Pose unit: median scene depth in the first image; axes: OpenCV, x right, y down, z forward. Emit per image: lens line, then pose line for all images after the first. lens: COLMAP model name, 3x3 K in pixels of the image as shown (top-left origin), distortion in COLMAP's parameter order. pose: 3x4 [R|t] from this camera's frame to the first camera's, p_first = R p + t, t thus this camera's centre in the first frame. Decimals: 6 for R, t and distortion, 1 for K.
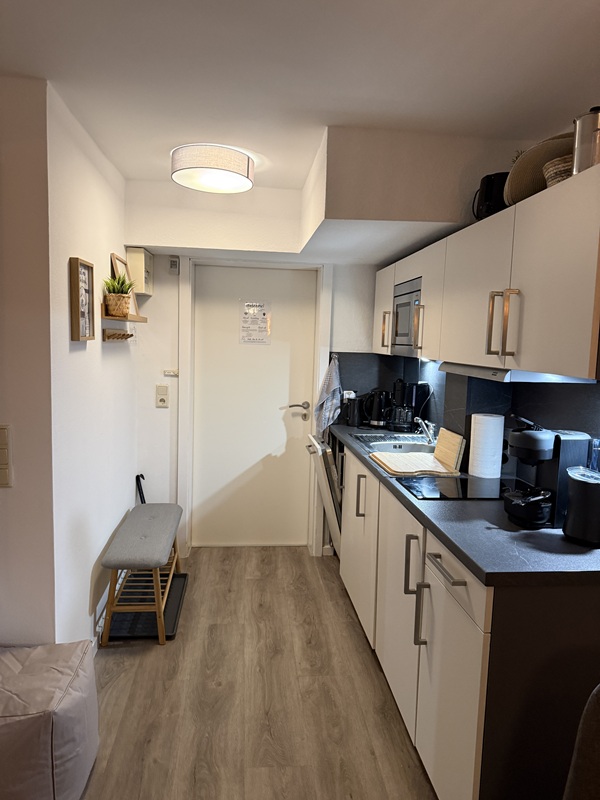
lens RADIAL K [[553.1, 0, 300.0], [0, 553.1, 400.0], [0, 0, 1]] dist [0.131883, -0.209832]
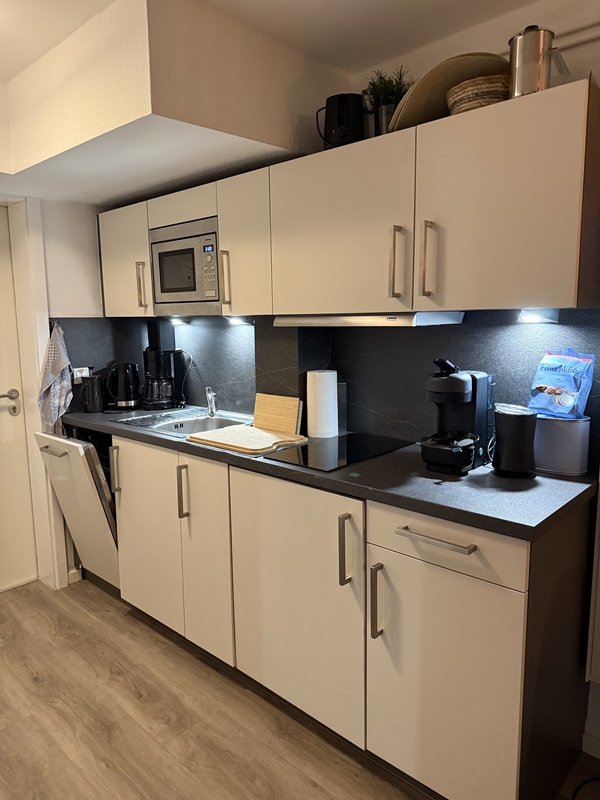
lens RADIAL K [[558.5, 0, 290.7], [0, 558.5, 398.3], [0, 0, 1]] dist [0.032074, -0.037549]
pose [[0.760003, -0.132821, 0.636203, -0.203059], [0.107932, 0.991095, 0.077977, -0.004078], [-0.640894, 0.009403, 0.767571, 0.221797]]
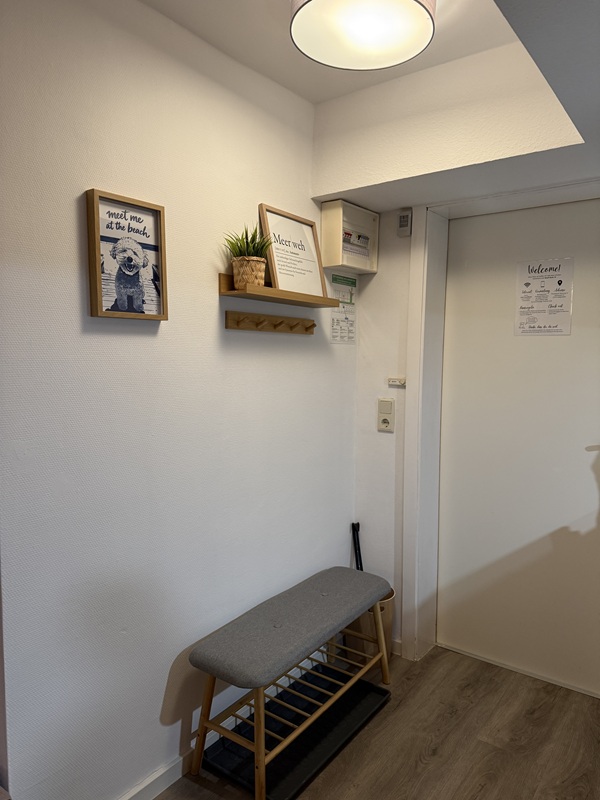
lens RADIAL K [[559.7, 0, 300.3], [0, 559.7, 404.6], [0, 0, 1]] dist [0.049232, -0.059547]
pose [[0.739303, 0.030990, -0.672659, 0.144983], [-0.057453, 0.998201, -0.017158, -0.002341], [0.670917, 0.051331, 0.739753, 0.422189]]
